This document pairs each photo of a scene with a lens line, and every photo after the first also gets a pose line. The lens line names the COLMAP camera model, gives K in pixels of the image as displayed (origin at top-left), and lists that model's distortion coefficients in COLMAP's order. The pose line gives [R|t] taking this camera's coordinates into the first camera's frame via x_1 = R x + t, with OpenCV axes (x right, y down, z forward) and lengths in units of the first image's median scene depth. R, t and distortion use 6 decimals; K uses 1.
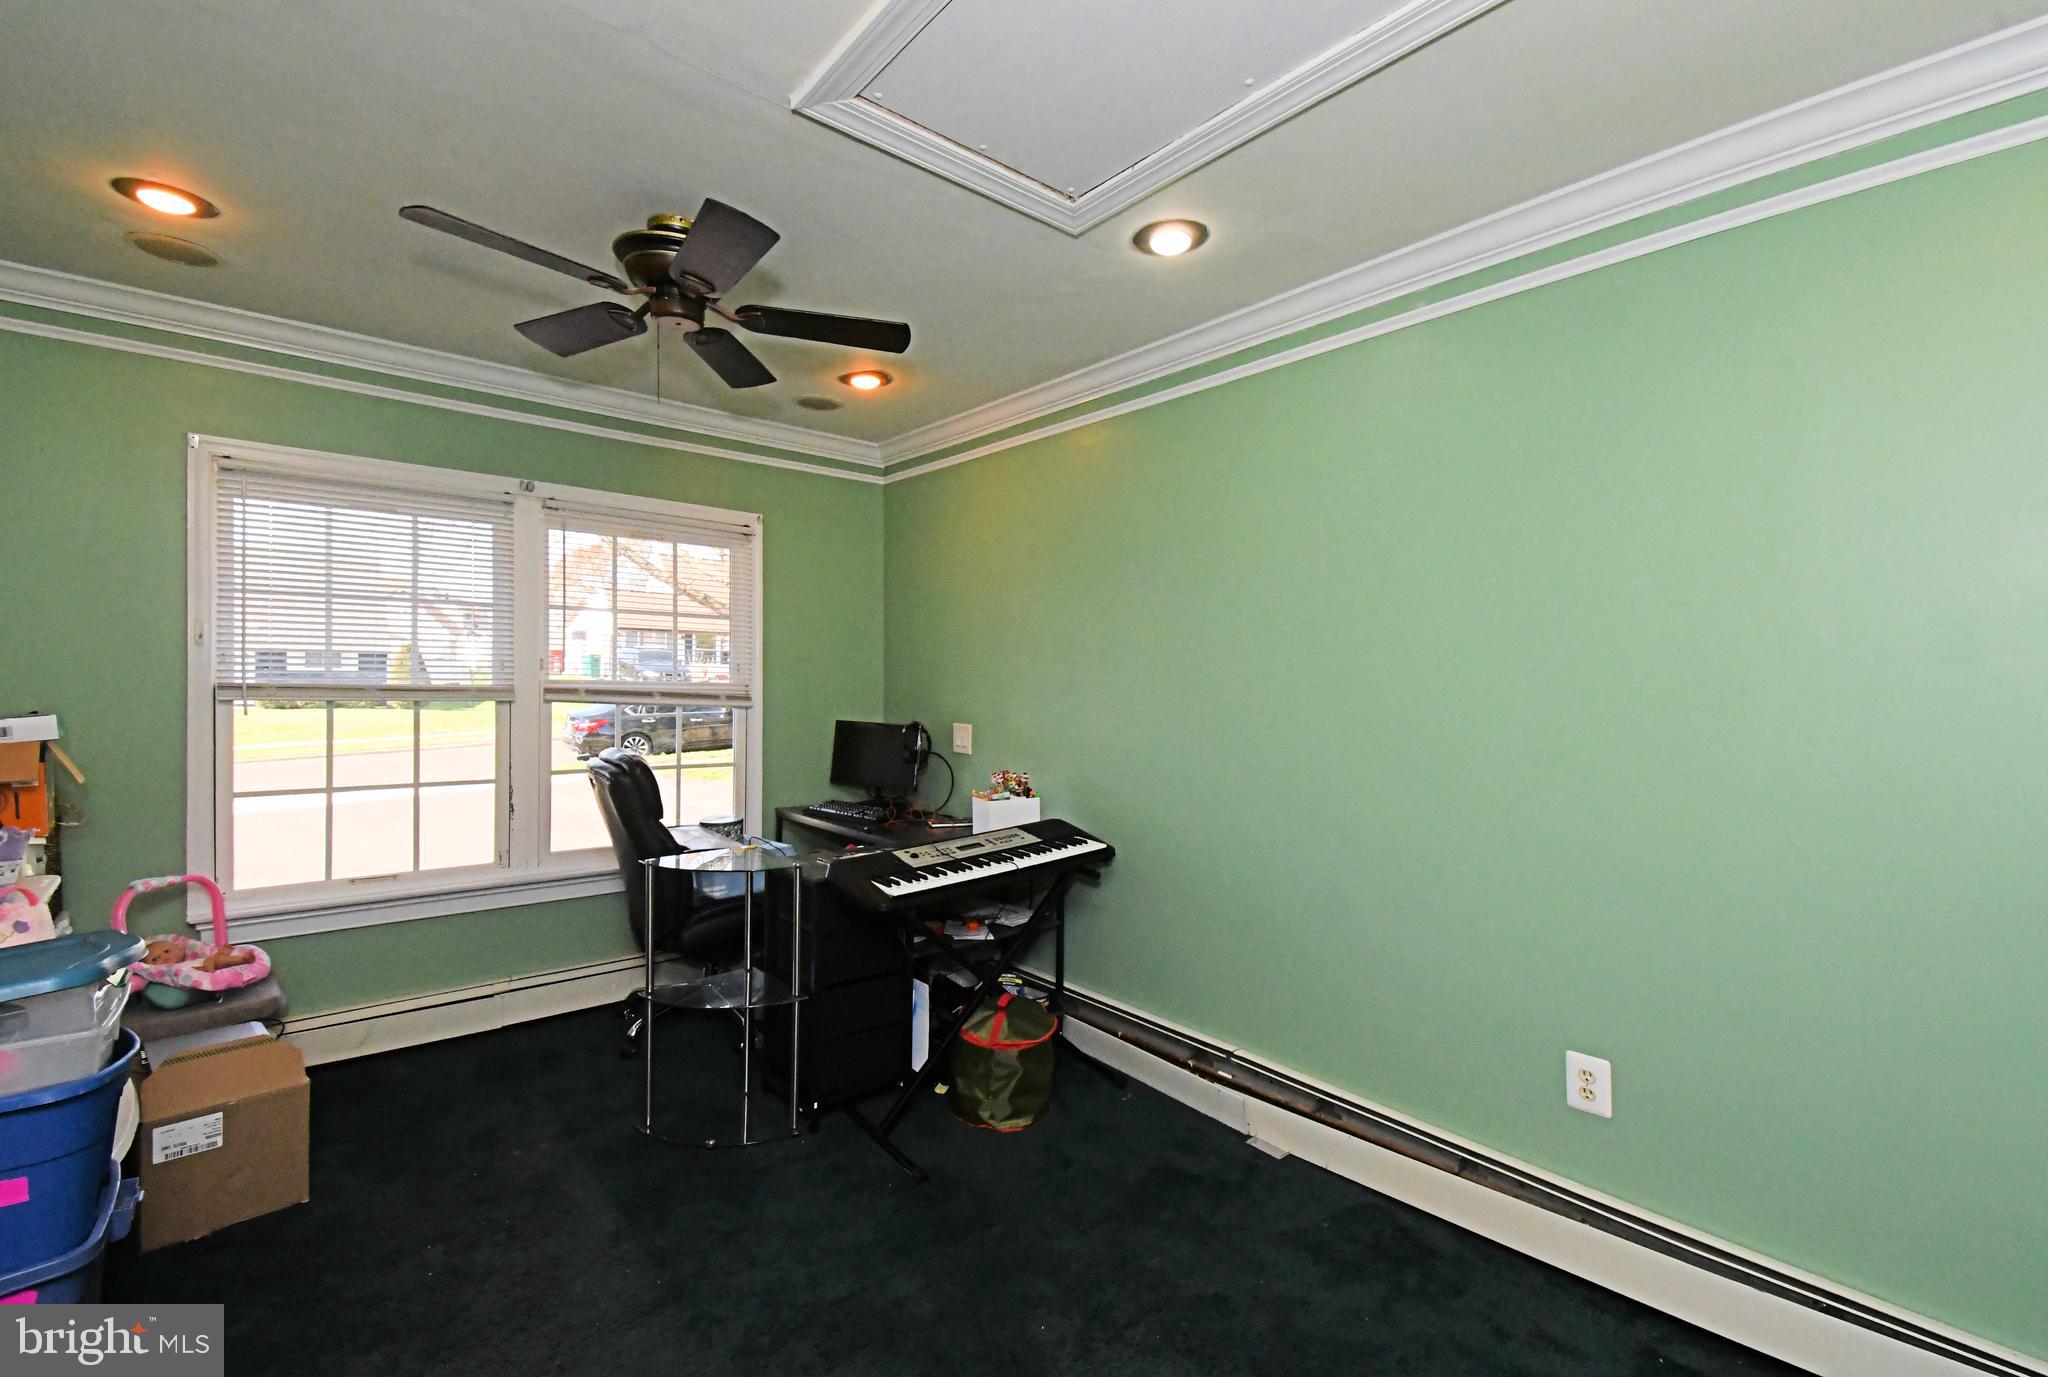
lens RADIAL K [[891.3, 0, 1024.0], [0, 891.3, 688.5], [0, 0, 1]] dist [-0.000060, 0.000033]
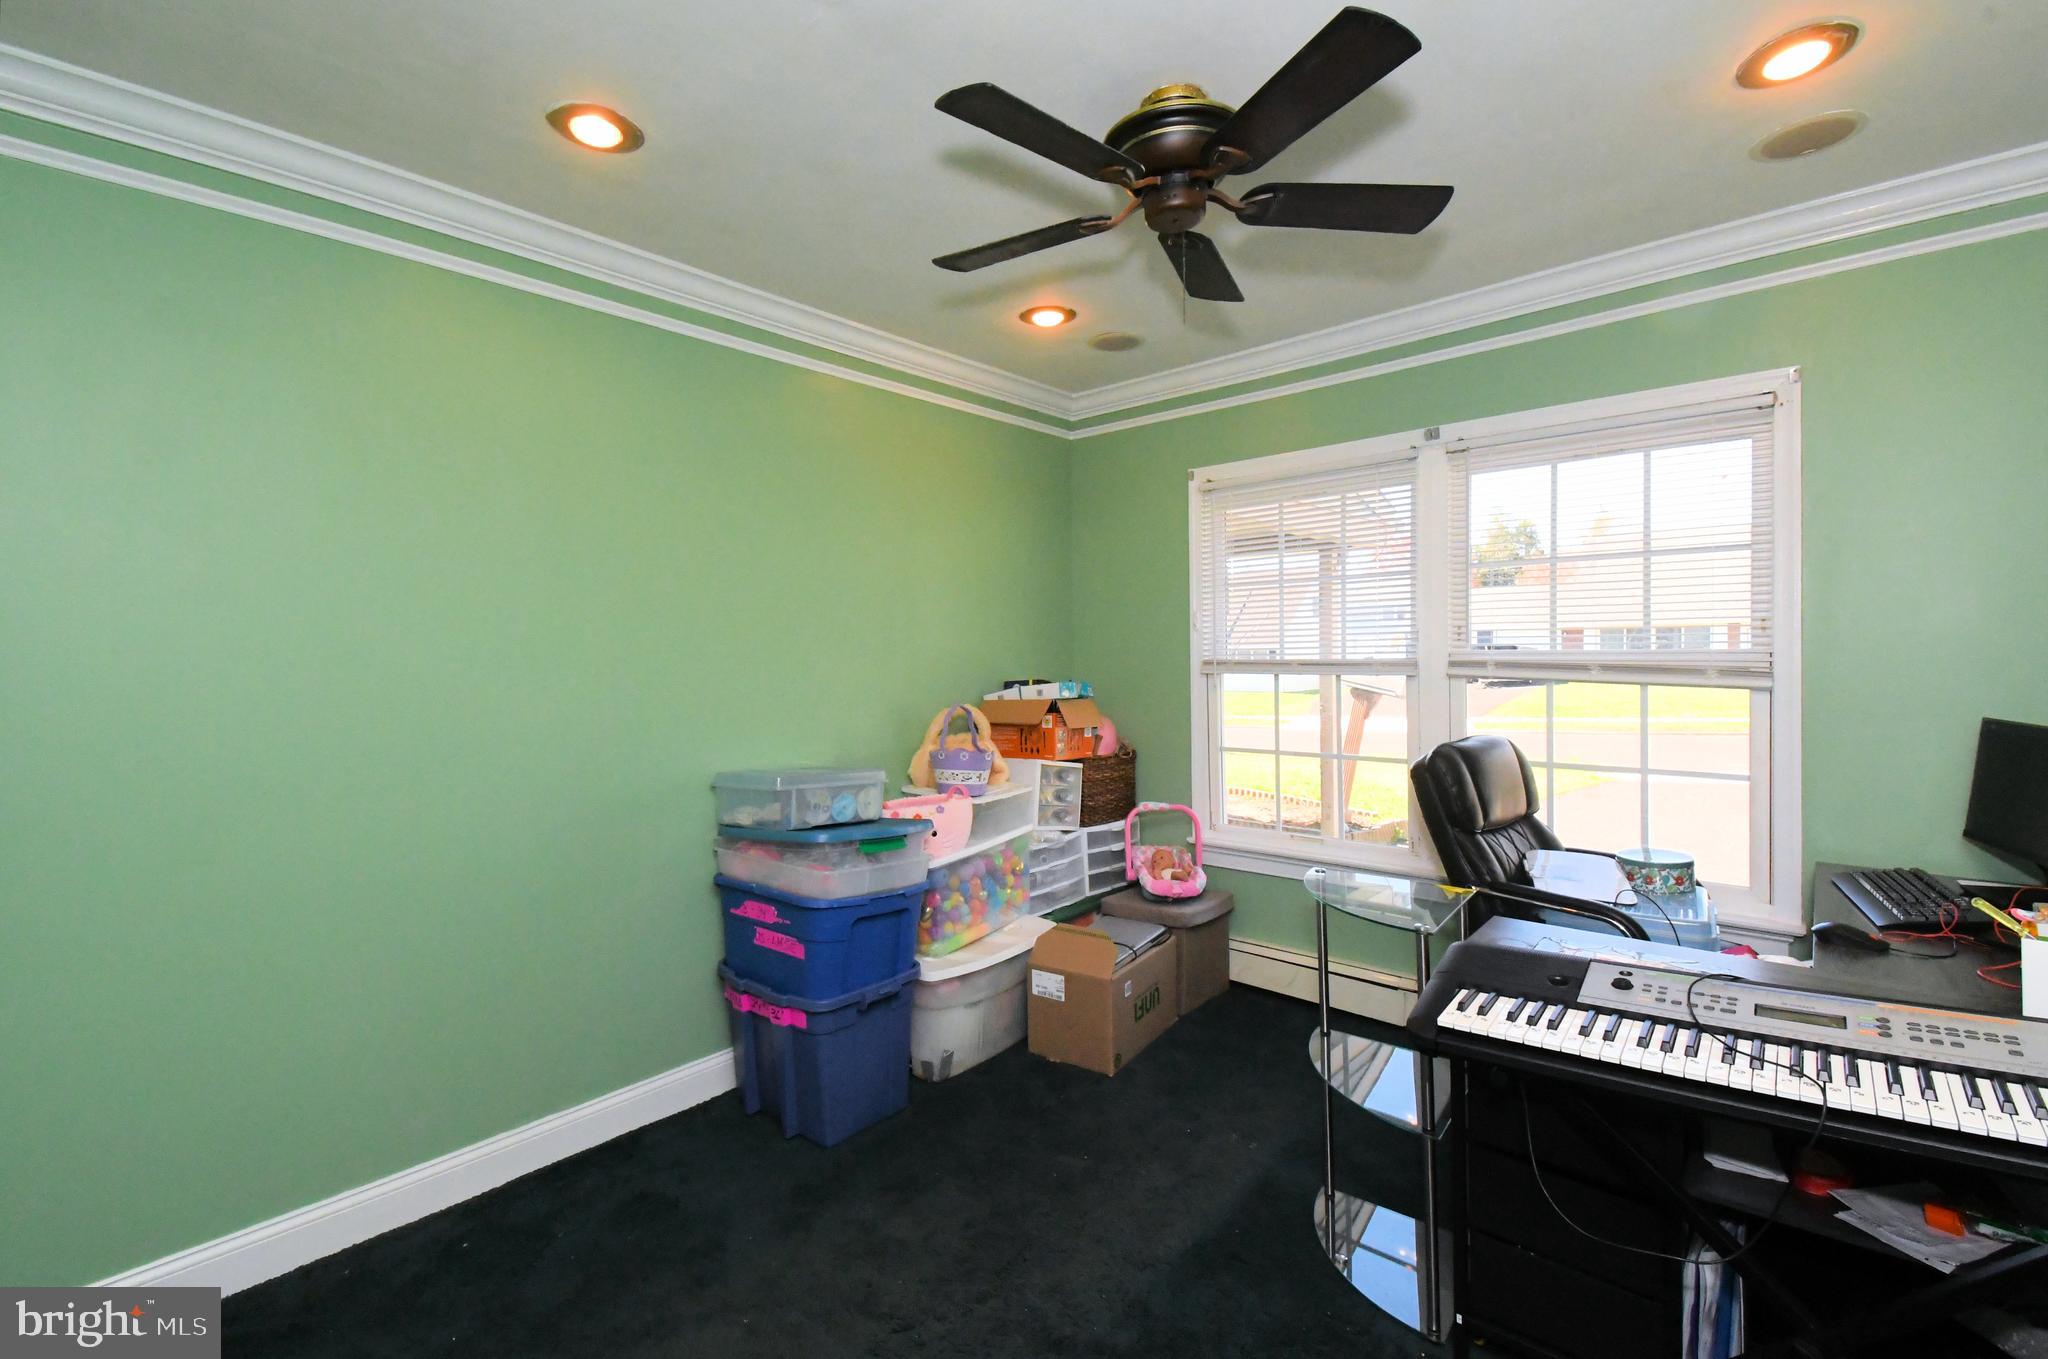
lens RADIAL K [[884.8, 0, 1024.0], [0, 884.8, 679.5], [0, 0, 1]] dist [0.027296, -0.017235]
pose [[0.144840, 0.007740, -0.989425, 0.266167], [0.003782, 0.999958, 0.008376, 0.008895], [0.989448, -0.004956, 0.144804, 0.473473]]
